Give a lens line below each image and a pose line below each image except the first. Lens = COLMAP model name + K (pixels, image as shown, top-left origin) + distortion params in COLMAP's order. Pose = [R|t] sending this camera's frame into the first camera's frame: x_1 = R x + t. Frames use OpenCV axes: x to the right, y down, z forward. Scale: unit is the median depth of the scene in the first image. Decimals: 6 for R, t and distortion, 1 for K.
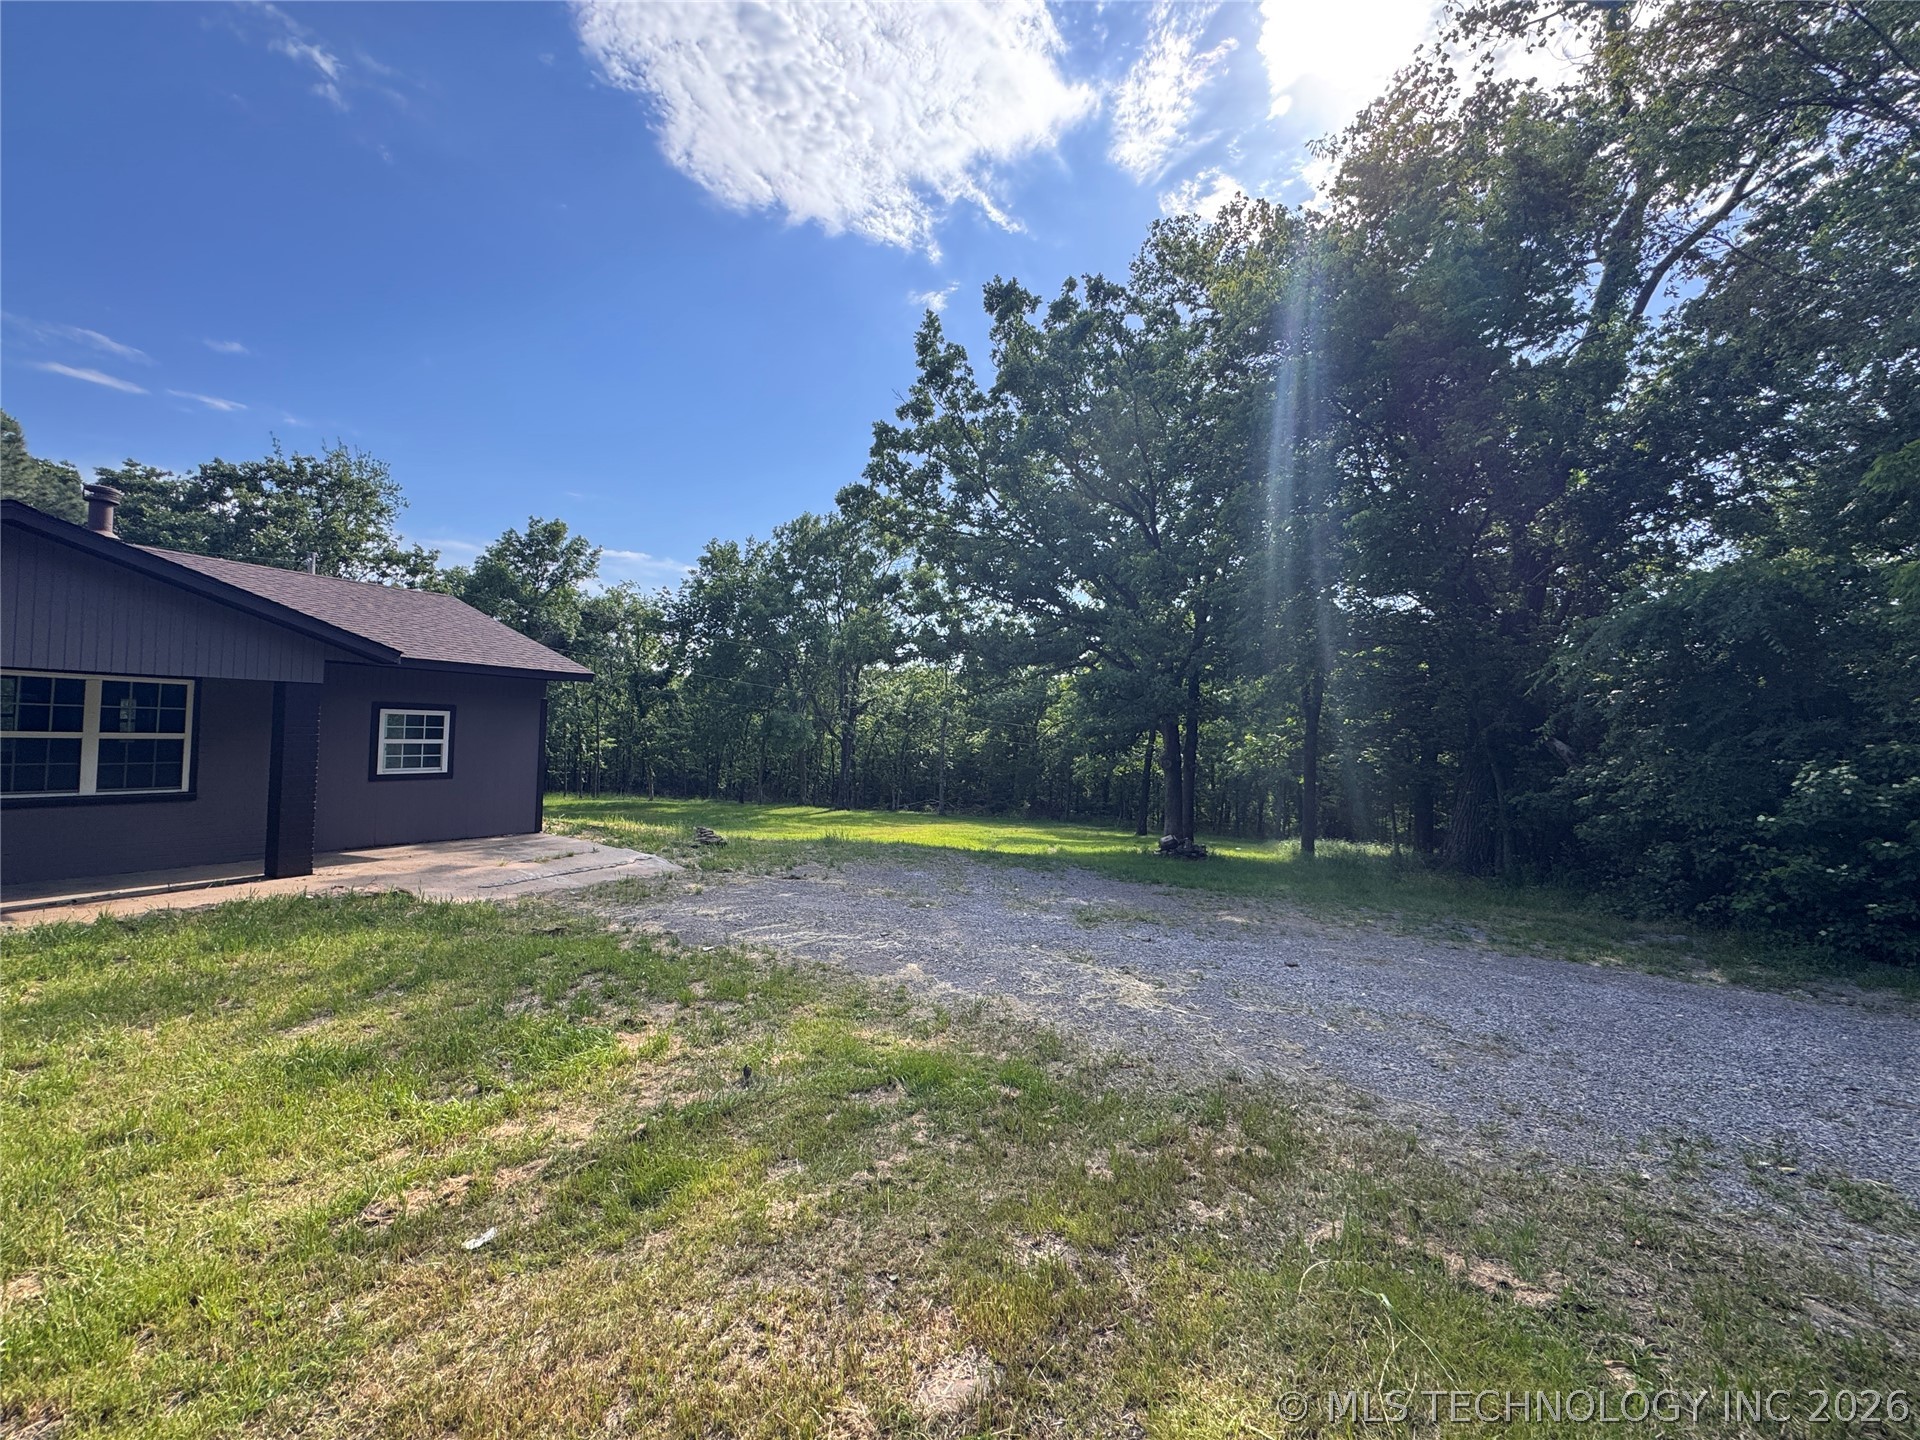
lens RADIAL K [[764.5, 0, 959.7], [0, 764.5, 722.3], [0, 0, 1]] dist [-0.004157, 0.000530]
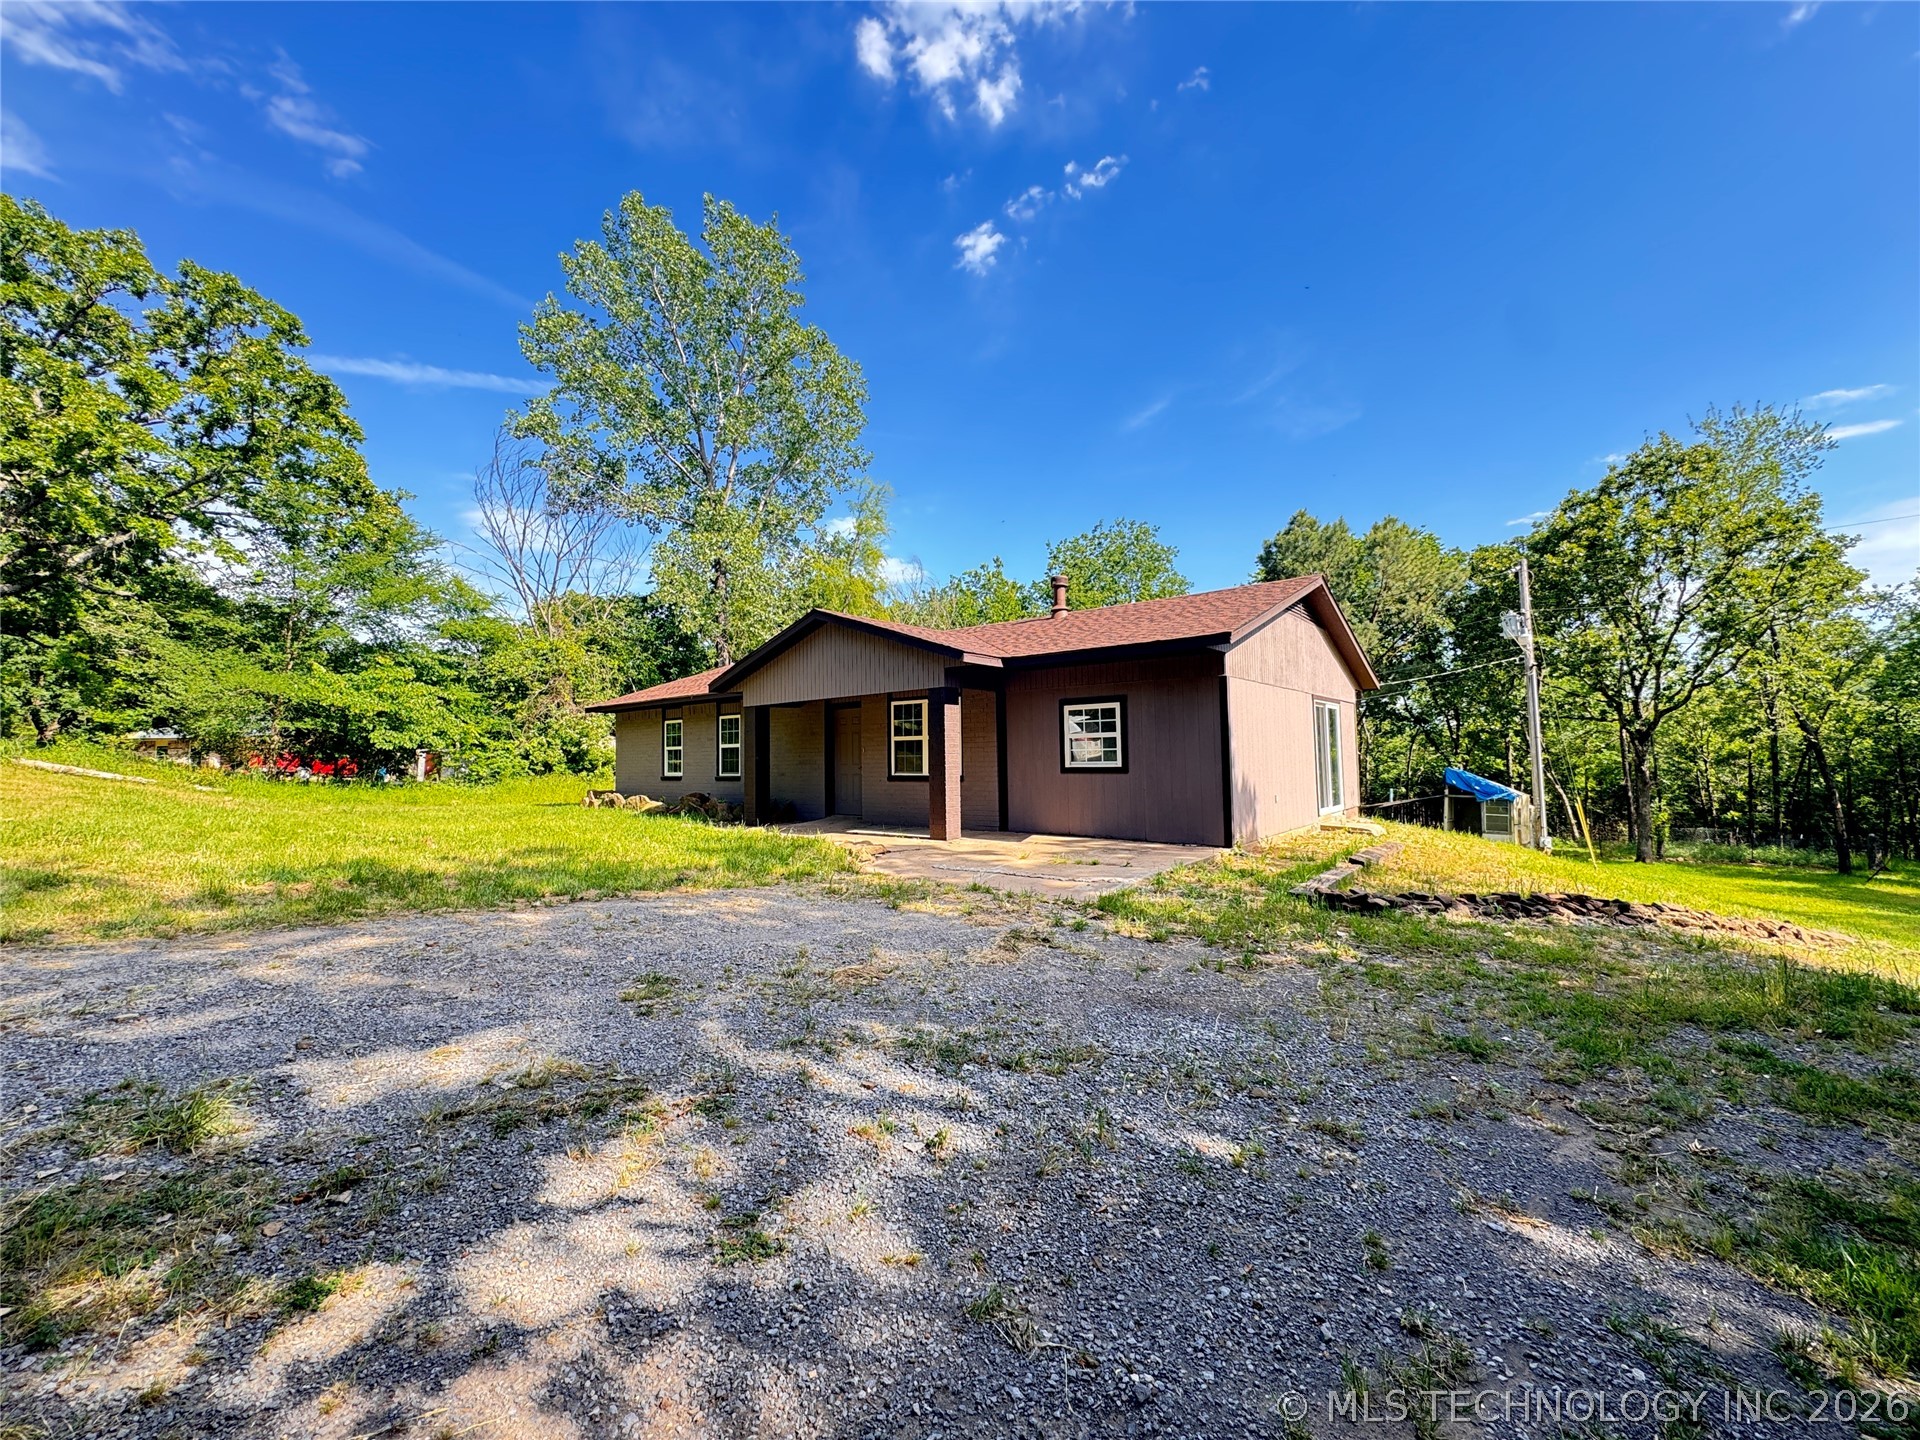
lens RADIAL K [[764.5, 0, 978.8], [0, 764.5, 708.3], [0, 0, 1]] dist [-0.004157, 0.000530]
pose [[-0.181567, -0.107451, -0.977491, 0.297144], [0.013573, 0.993644, -0.111748, 0.097997], [0.983285, -0.033557, -0.178954, 1.005598]]
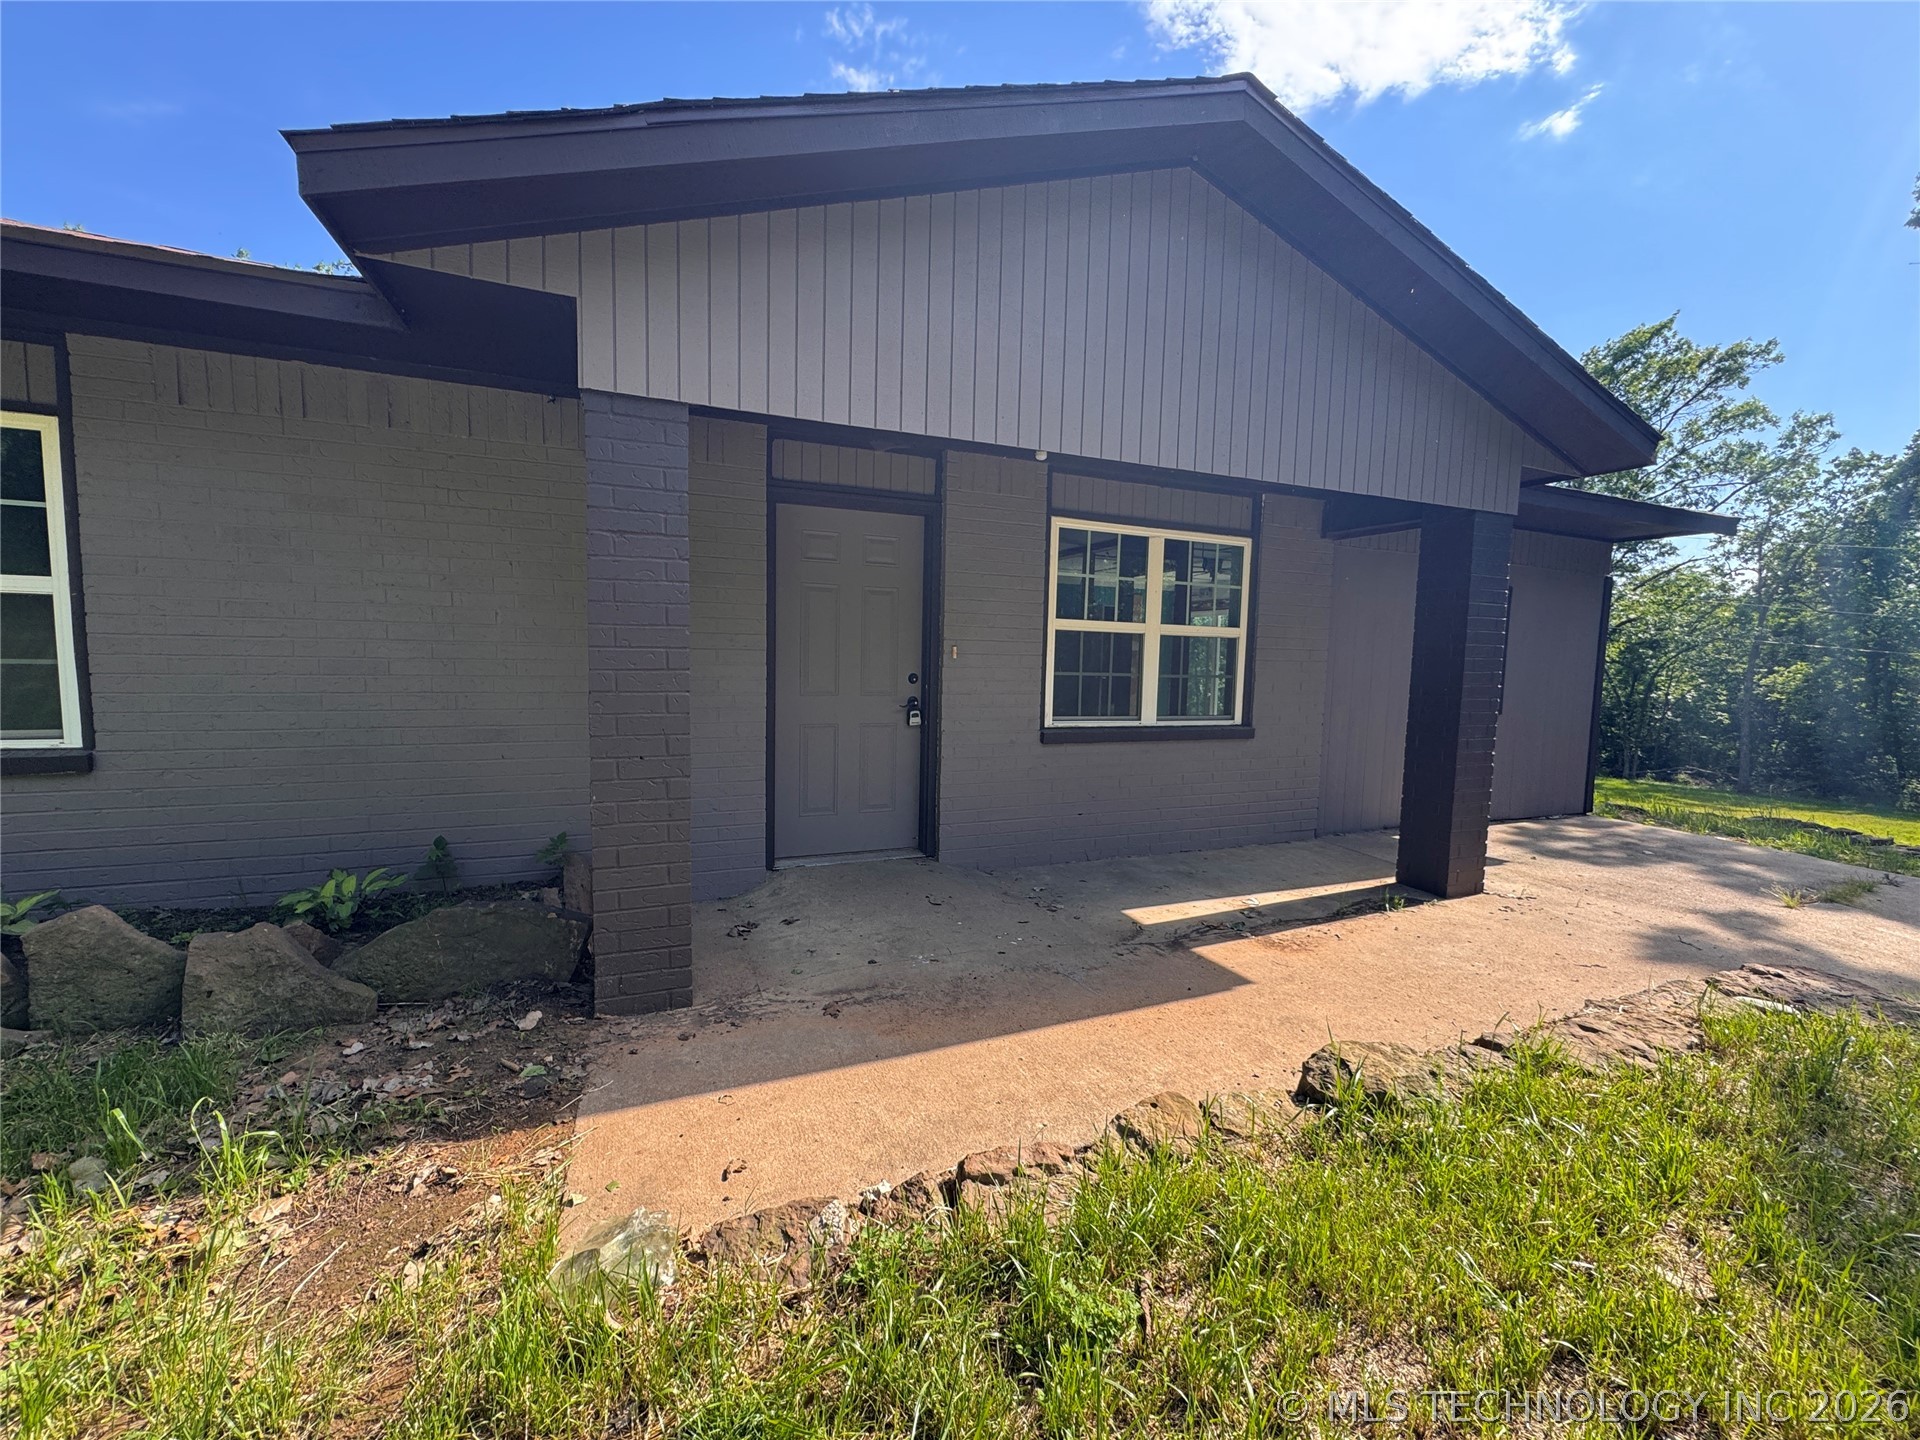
lens RADIAL K [[764.5, 0, 971.7], [0, 764.5, 632.7], [0, 0, 1]] dist [-0.004157, 0.000530]
pose [[0.793903, -0.041245, -0.606644, -0.634664], [0.012889, 0.998614, -0.051027, 0.036421], [0.607908, 0.032691, 0.793334, 0.299517]]
